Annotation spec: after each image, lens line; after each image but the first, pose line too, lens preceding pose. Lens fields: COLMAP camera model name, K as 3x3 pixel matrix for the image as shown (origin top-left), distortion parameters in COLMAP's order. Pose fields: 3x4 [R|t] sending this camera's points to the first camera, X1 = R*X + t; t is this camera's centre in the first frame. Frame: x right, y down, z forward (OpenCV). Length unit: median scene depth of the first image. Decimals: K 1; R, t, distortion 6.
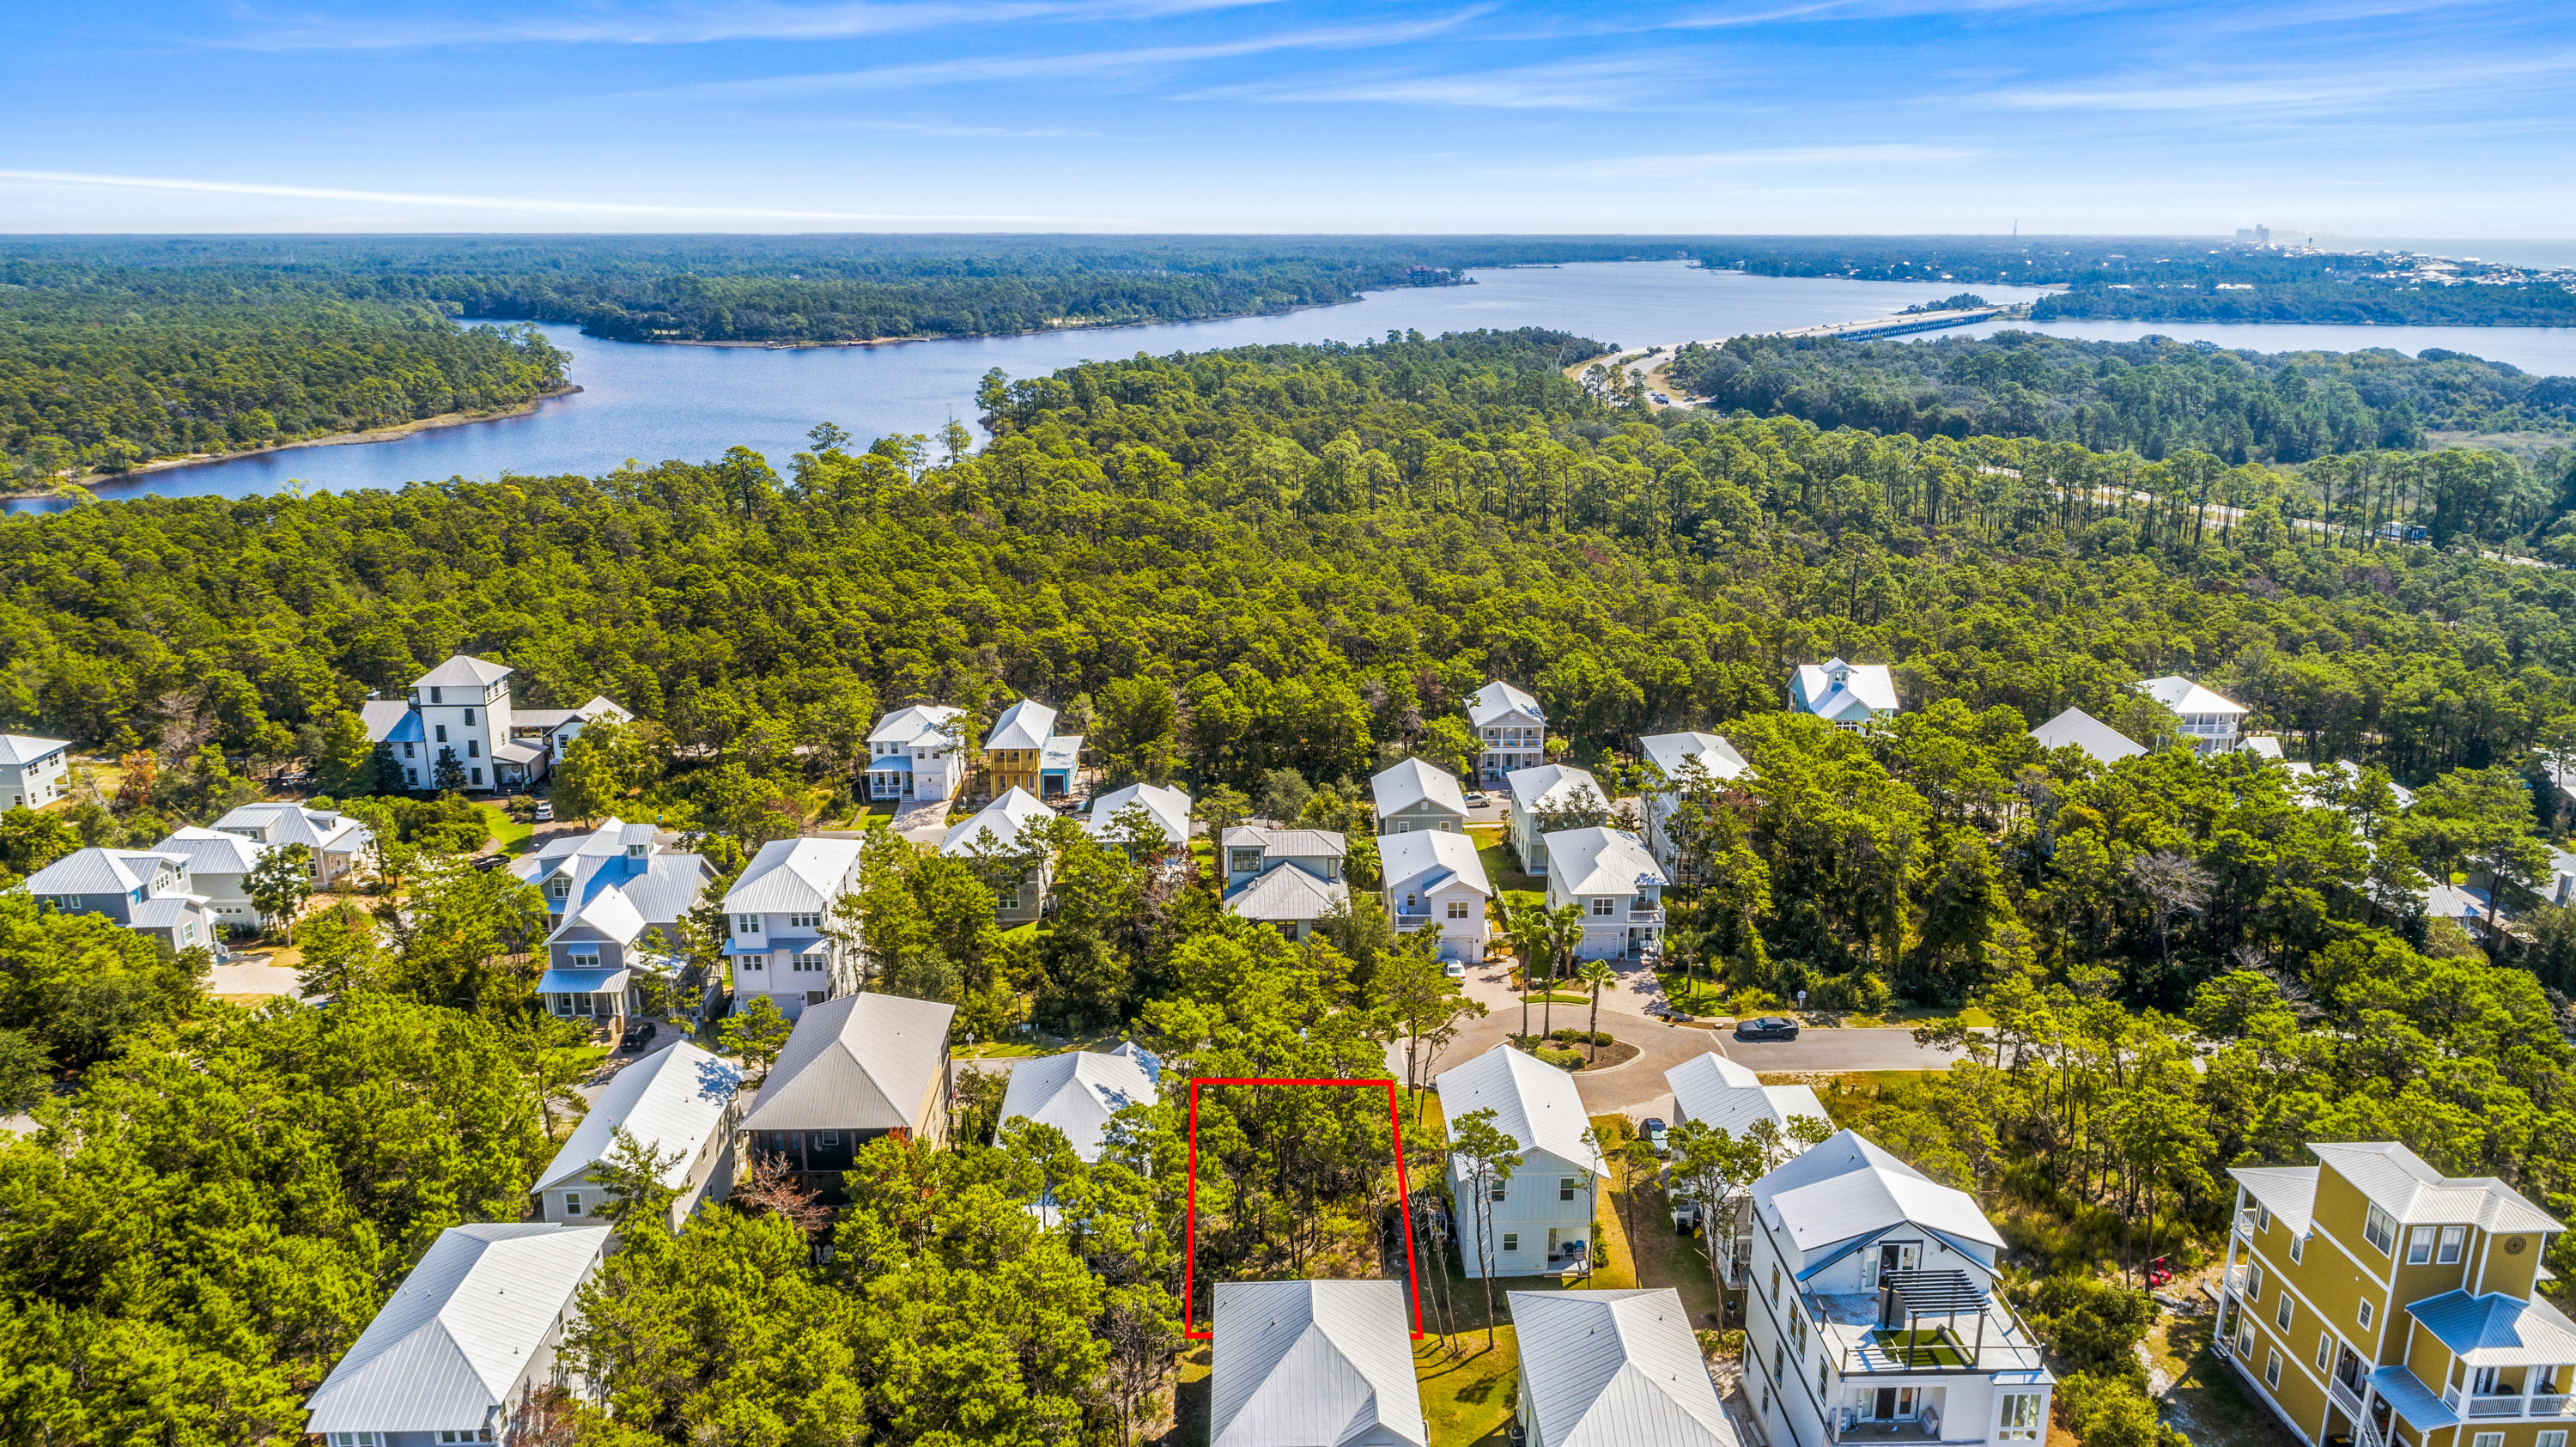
lens RADIAL K [[1805.8, 0, 1306.7], [0, 1805.8, 715.2], [0, 0, 1]] dist [-0.005488, 0.005620]
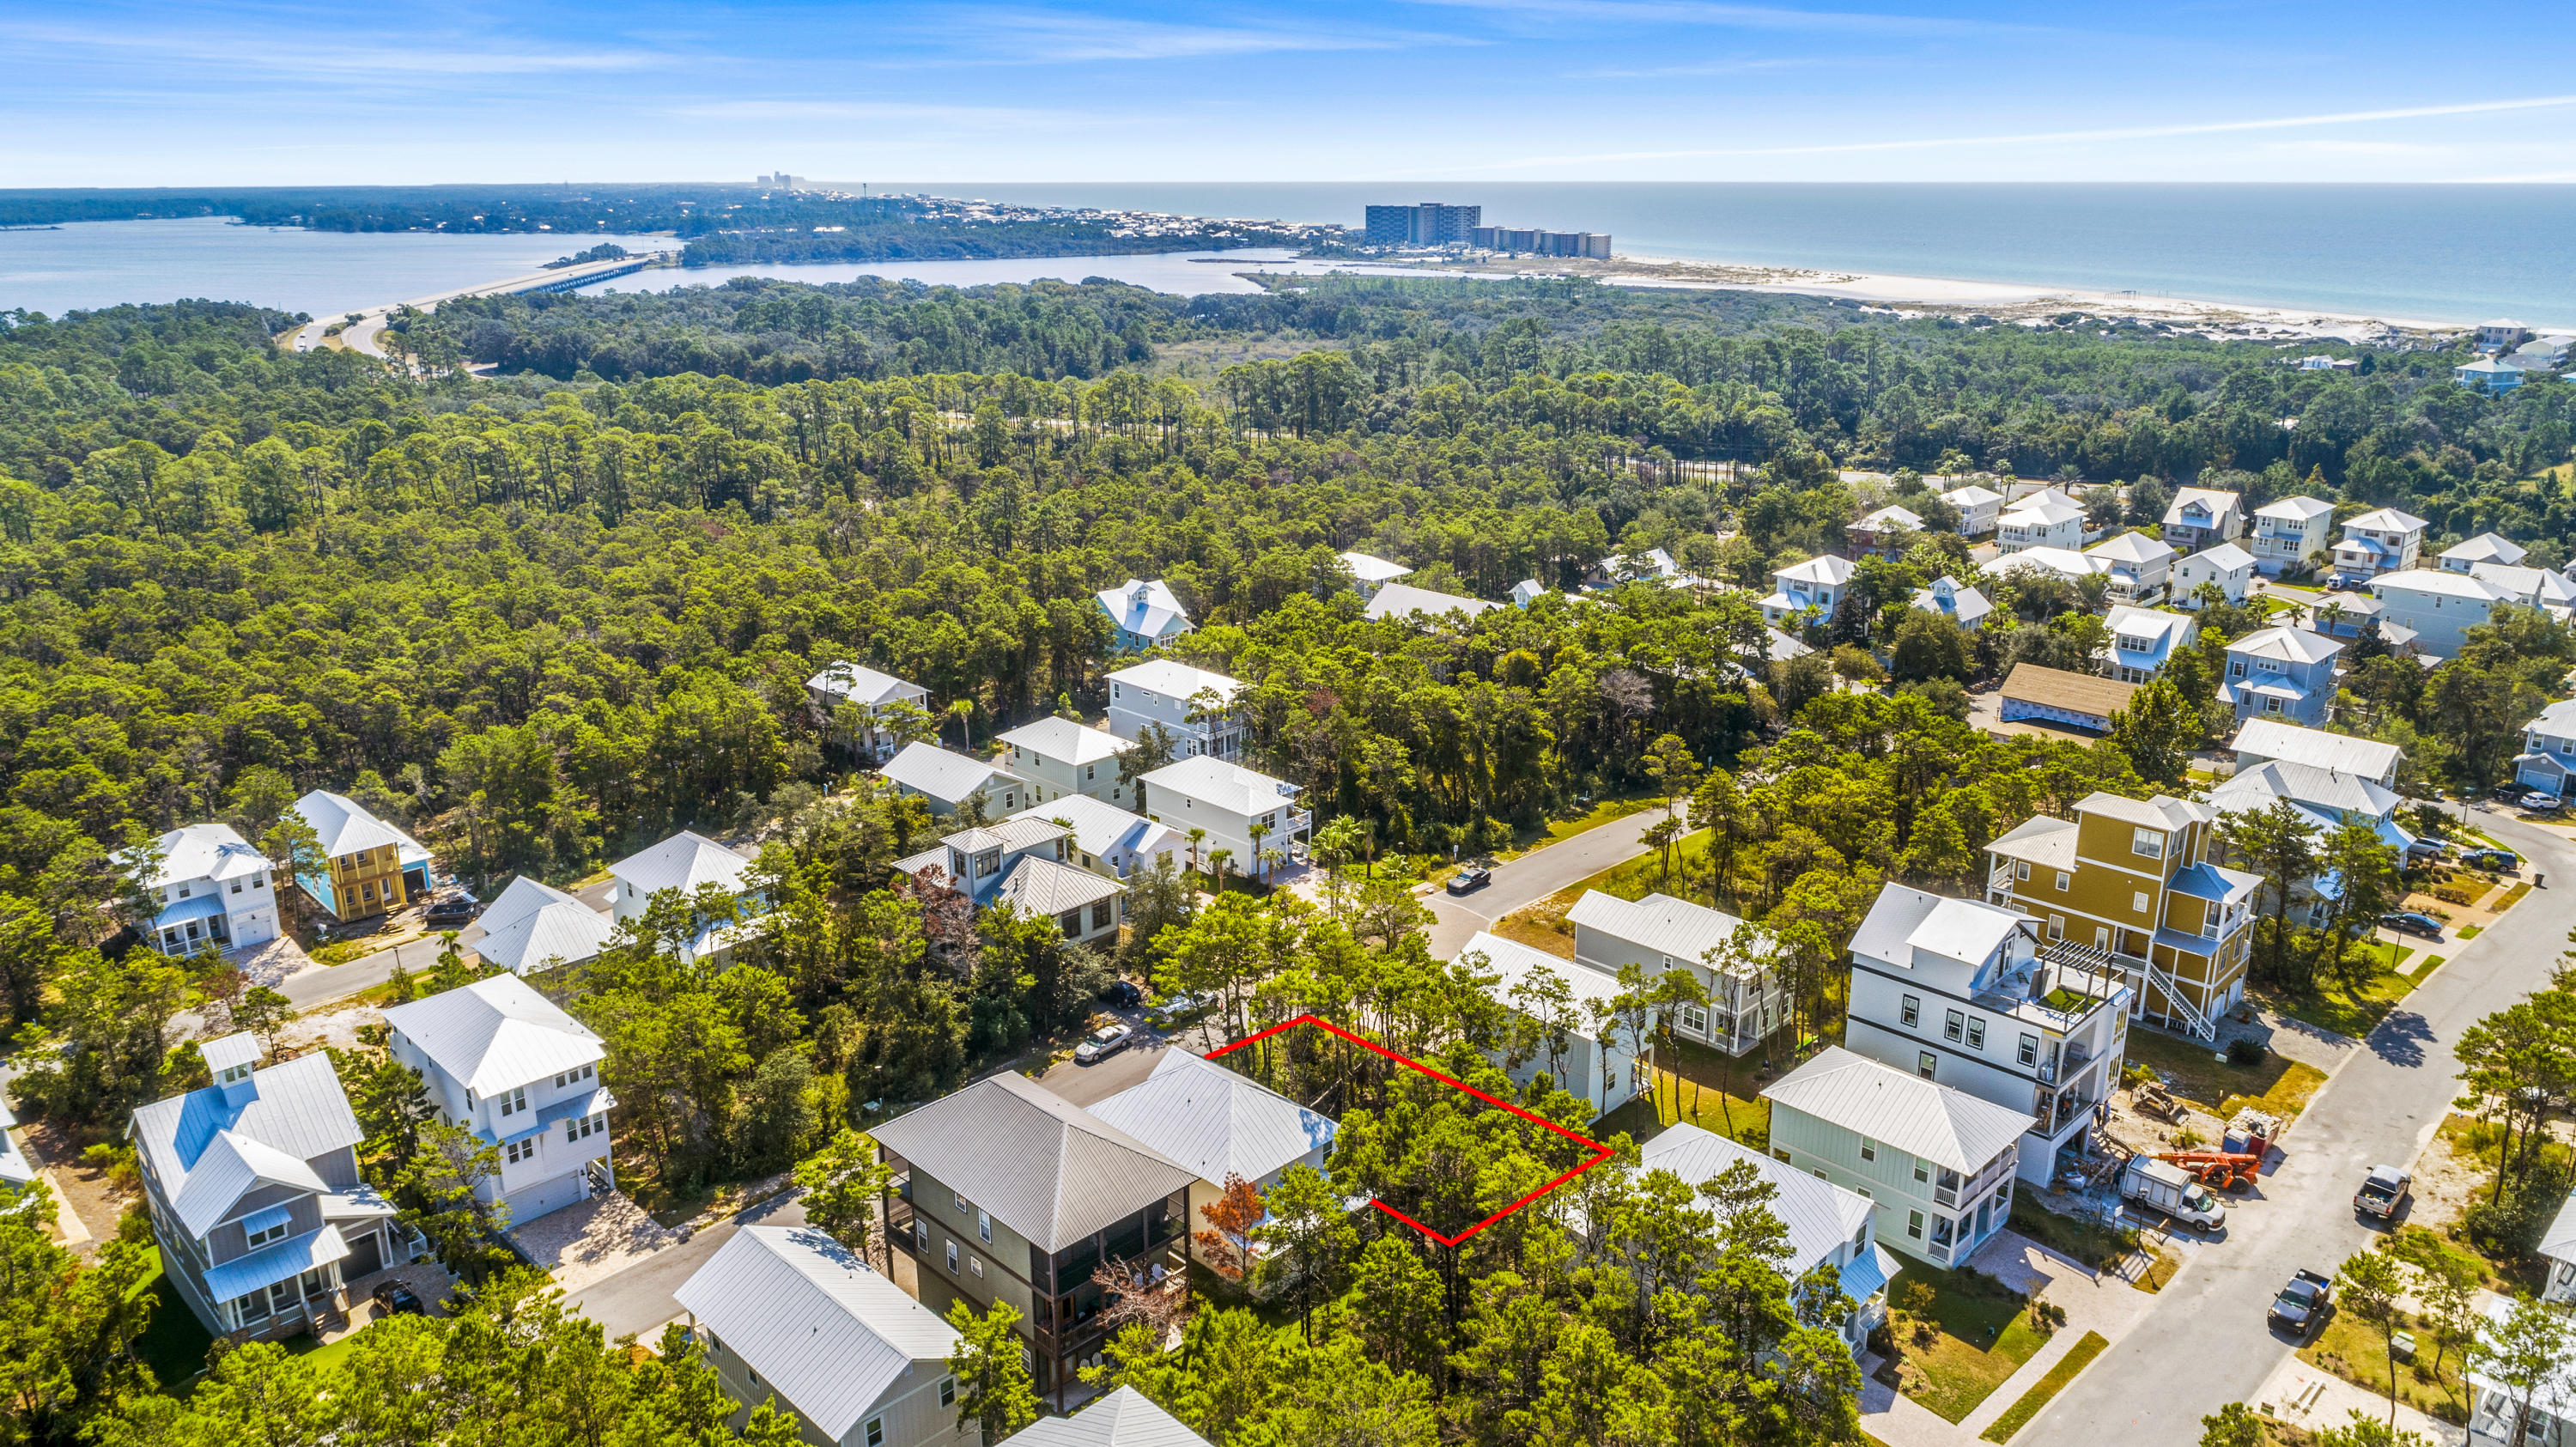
lens RADIAL K [[1805.8, 0, 1289.7], [0, 1805.8, 722.8], [0, 0, 1]] dist [-0.005488, 0.005620]
pose [[0.731996, -0.204176, 0.649995, -0.130821], [0.184444, 0.977800, 0.099433, -0.013989], [-0.655867, 0.047104, 0.753405, 0.049421]]
